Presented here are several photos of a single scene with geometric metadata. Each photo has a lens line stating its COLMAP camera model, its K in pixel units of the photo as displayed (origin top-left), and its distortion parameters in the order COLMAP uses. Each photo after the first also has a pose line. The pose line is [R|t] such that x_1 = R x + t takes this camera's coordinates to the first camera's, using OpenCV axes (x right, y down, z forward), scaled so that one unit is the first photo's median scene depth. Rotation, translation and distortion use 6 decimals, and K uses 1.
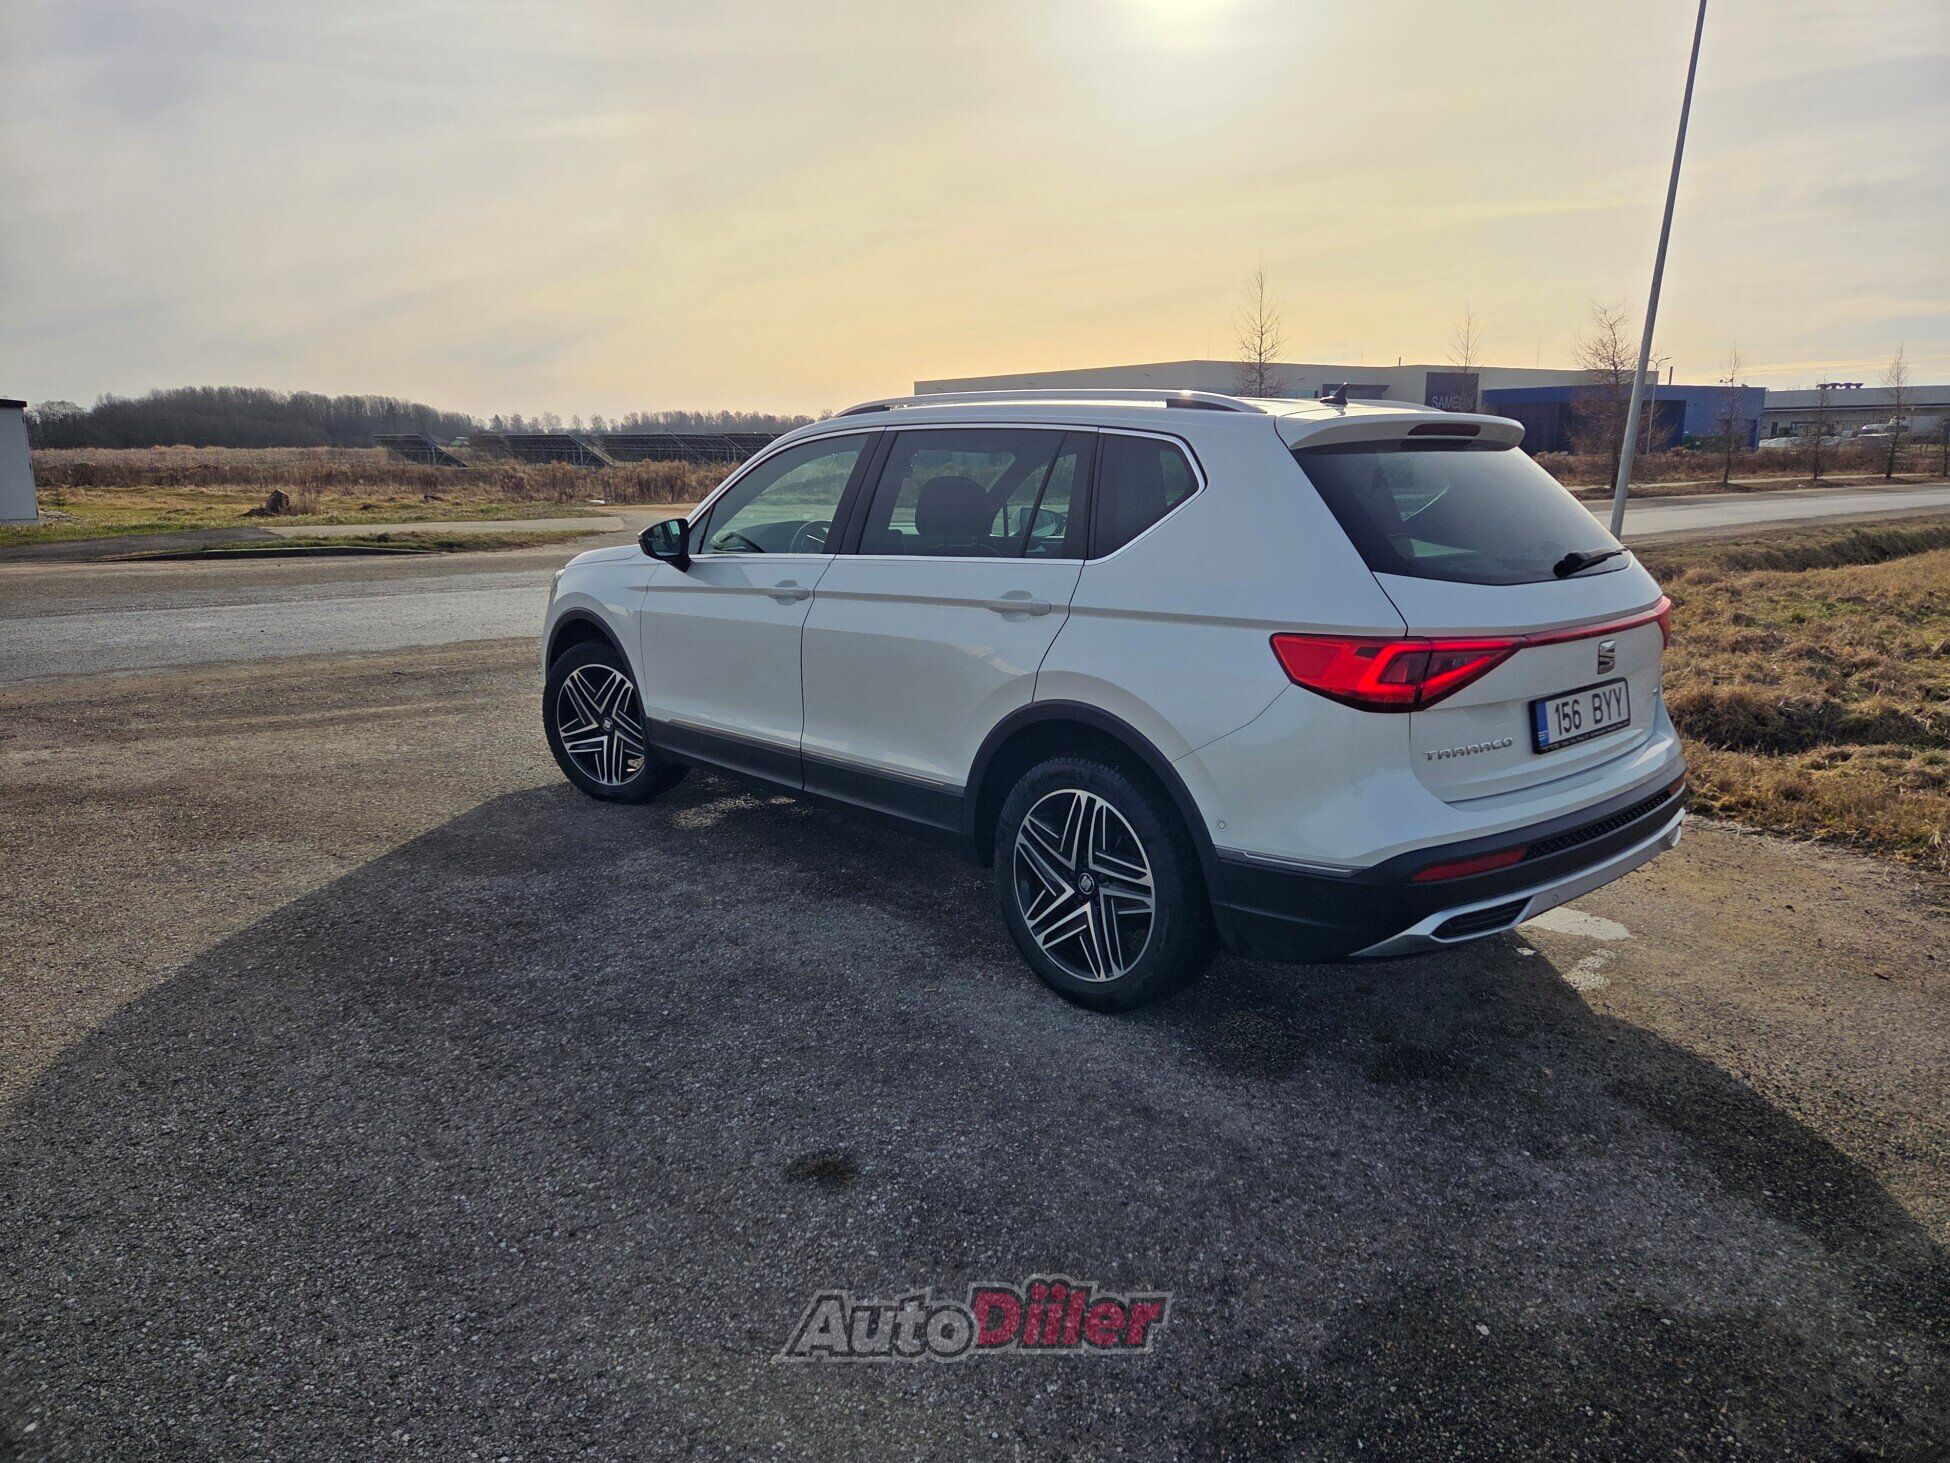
lens RADIAL K [[1279.8, 0, 997.8], [0, 1279.8, 696.2], [0, 0, 1]] dist [0.057326, -0.030092]
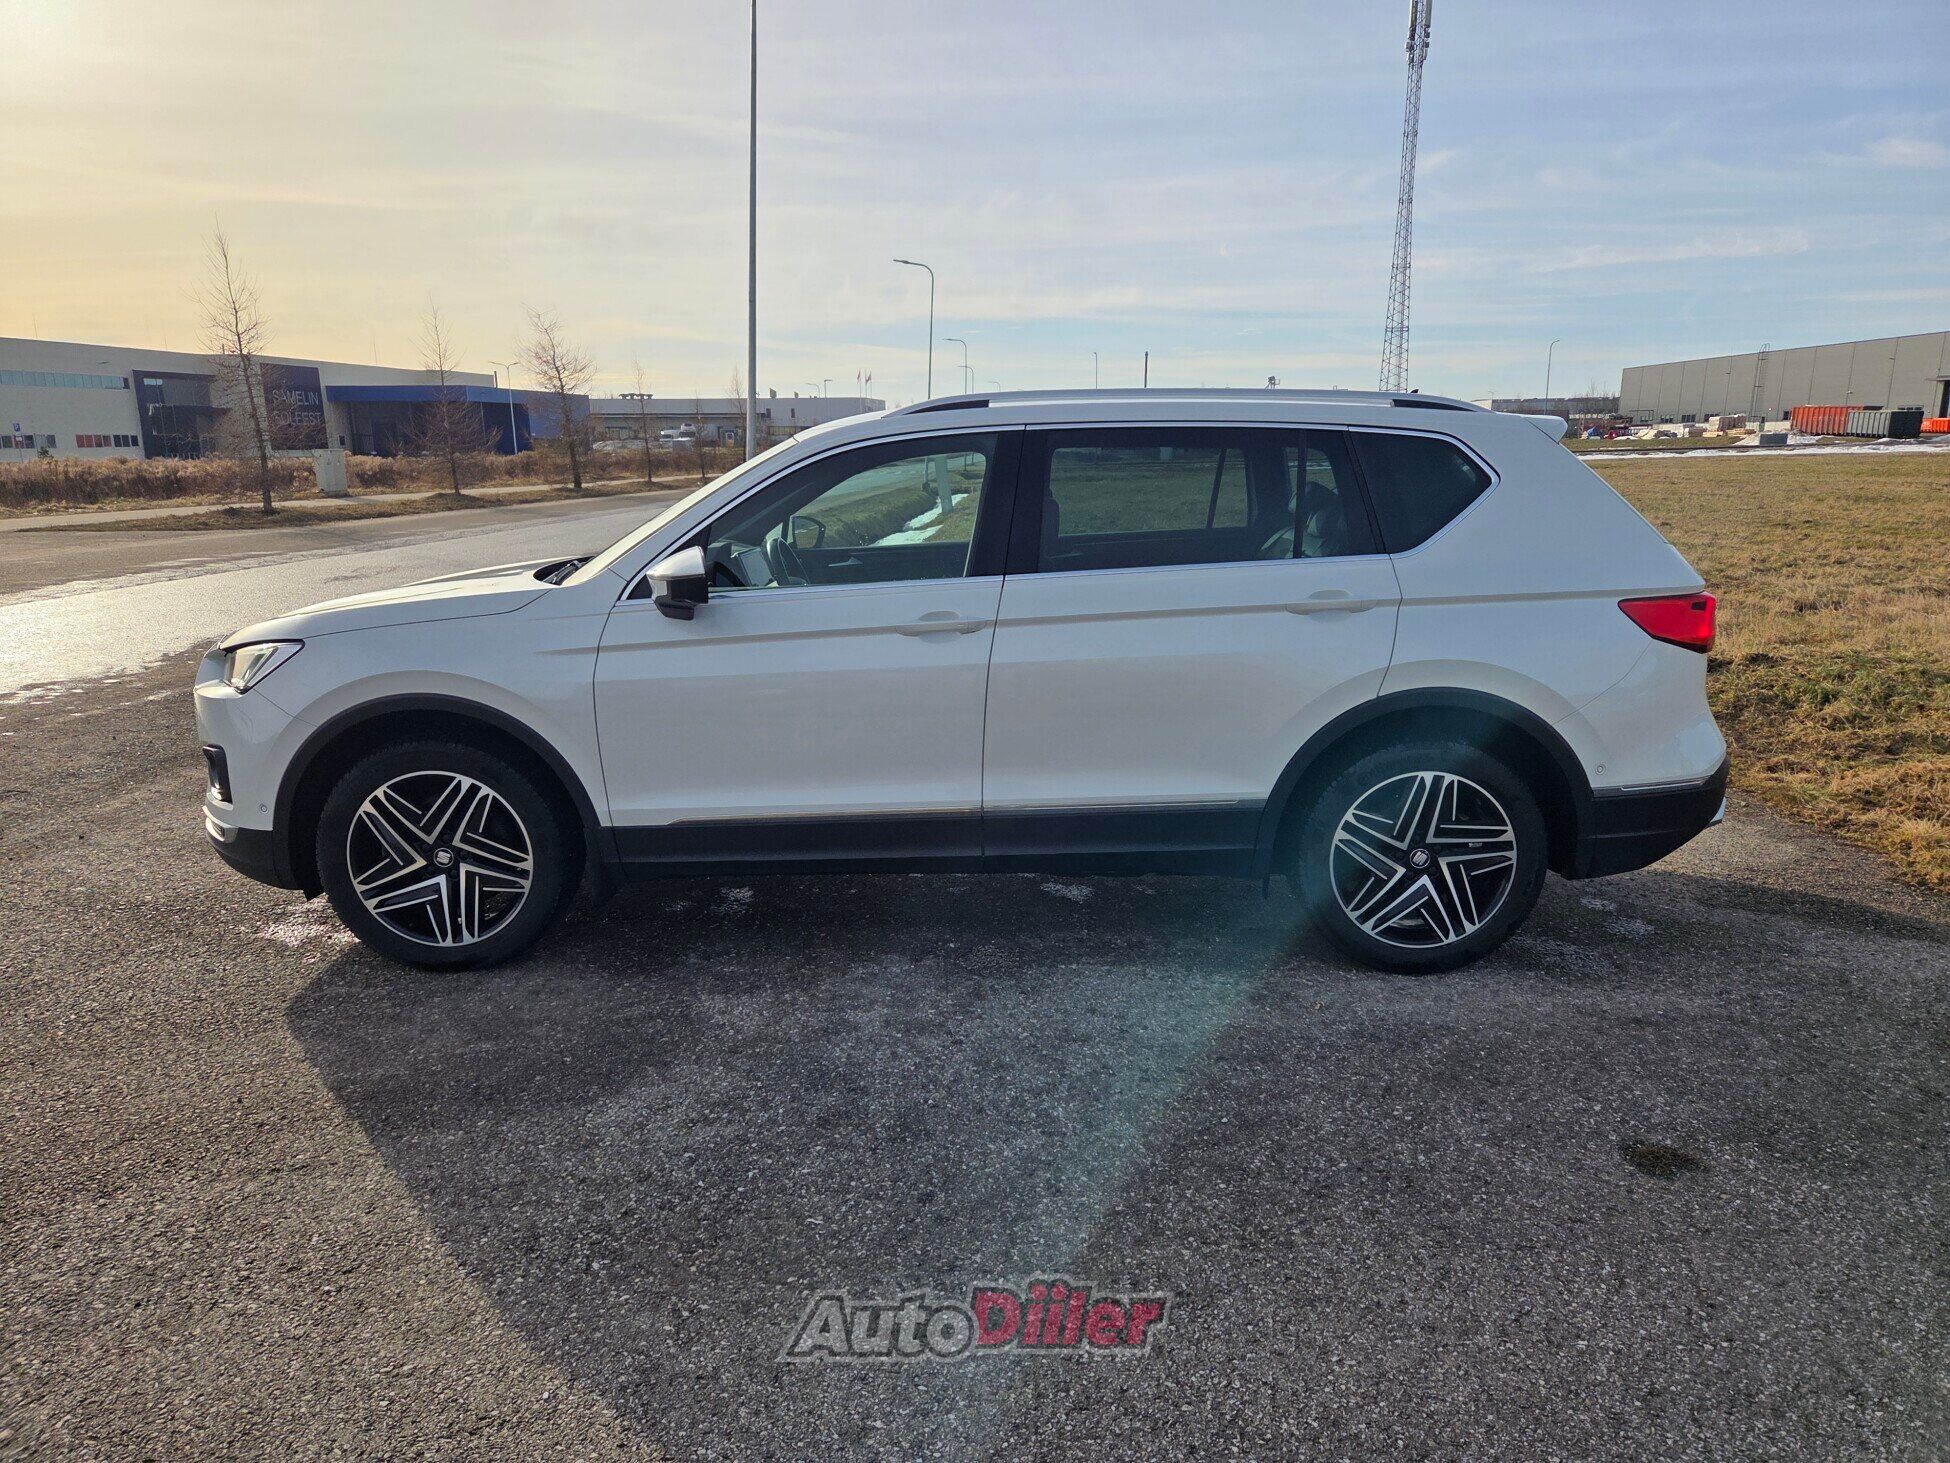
lens RADIAL K [[1279.8, 0, 974.3], [0, 1279.8, 727.1], [0, 0, 1]] dist [0.057326, -0.030092]
pose [[0.693576, -0.155654, 0.703366, -0.914585], [0.139349, 0.986925, 0.080996, -0.098395], [-0.706777, 0.041837, 0.706198, 0.499951]]
